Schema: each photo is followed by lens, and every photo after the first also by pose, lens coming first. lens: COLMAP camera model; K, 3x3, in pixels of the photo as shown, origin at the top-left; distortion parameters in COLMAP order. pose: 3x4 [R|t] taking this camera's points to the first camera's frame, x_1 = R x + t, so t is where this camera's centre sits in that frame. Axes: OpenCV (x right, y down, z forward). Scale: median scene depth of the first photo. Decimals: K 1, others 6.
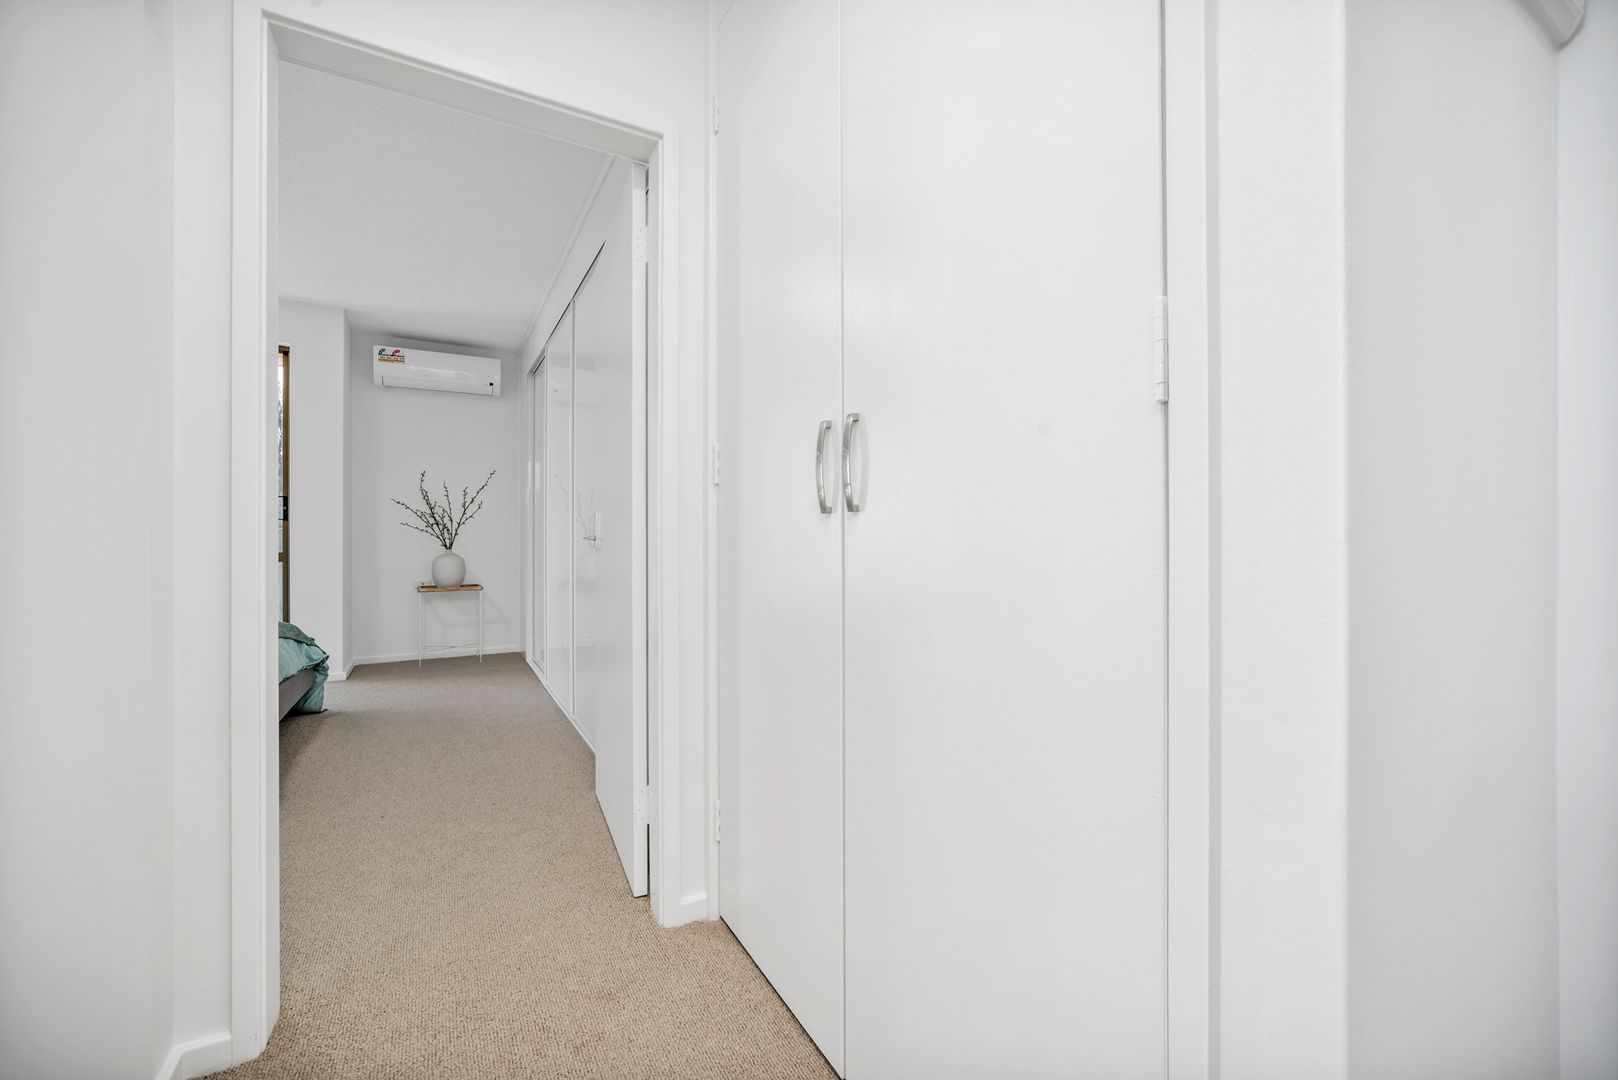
lens RADIAL K [[679.3, 0, 806.7], [0, 679.3, 535.3], [0, 0, 1]] dist [-0.026699, -0.000097]
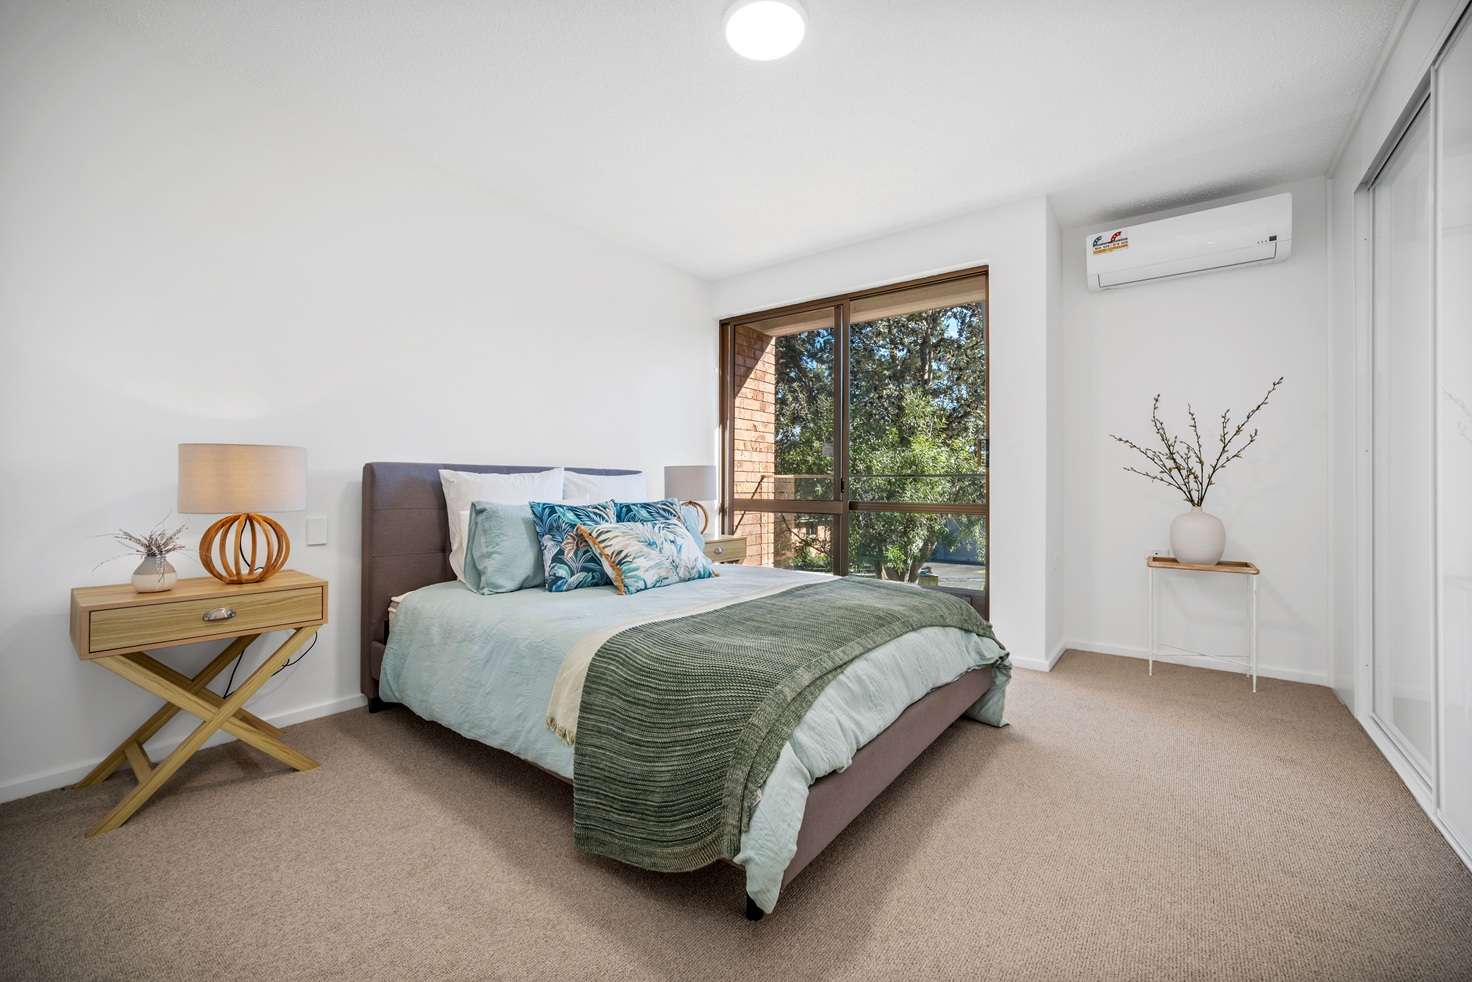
lens RADIAL K [[629.7, 0, 730.6], [0, 629.7, 487.5], [0, 0, 1]] dist [-0.001843, -0.000042]
pose [[0.433489, -0.000519, -0.901159, -0.173905], [-0.002712, 0.999995, -0.001880, 0.005215], [0.901155, 0.003259, 0.433486, 0.321057]]
